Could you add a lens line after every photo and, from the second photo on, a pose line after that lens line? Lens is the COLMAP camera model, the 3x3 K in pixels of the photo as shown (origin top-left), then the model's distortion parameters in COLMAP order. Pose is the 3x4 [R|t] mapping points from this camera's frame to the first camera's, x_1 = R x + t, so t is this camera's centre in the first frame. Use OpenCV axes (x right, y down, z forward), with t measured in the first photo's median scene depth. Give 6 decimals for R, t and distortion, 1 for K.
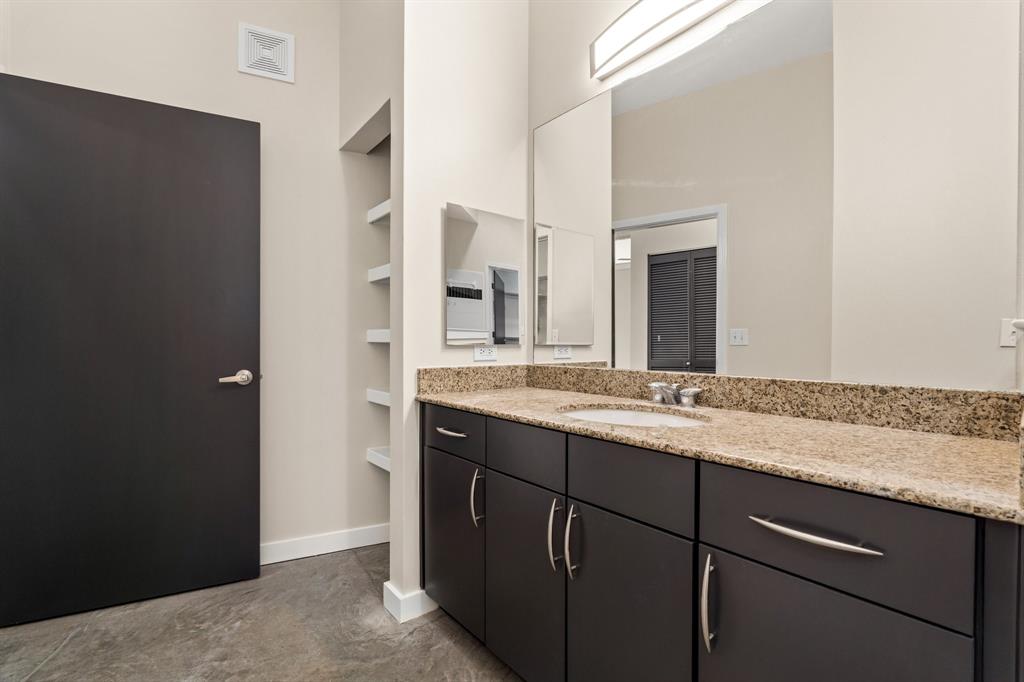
lens RADIAL K [[447.6, 0, 503.3], [0, 447.6, 337.3], [0, 0, 1]] dist [-0.010870, 0.000597]
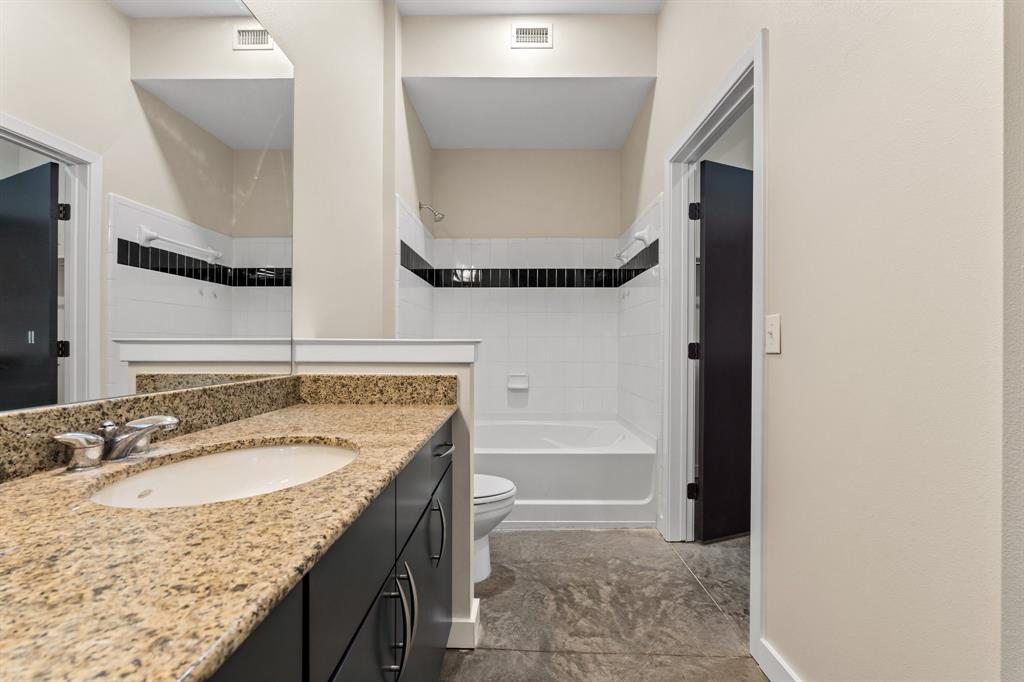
lens RADIAL K [[447.6, 0, 507.6], [0, 447.6, 344.5], [0, 0, 1]] dist [-0.010870, 0.000597]
pose [[-0.761479, 0.012713, 0.648065, -0.341854], [0.007545, 0.999914, -0.010749, 0.020744], [-0.648146, -0.003296, -0.761509, 1.107931]]
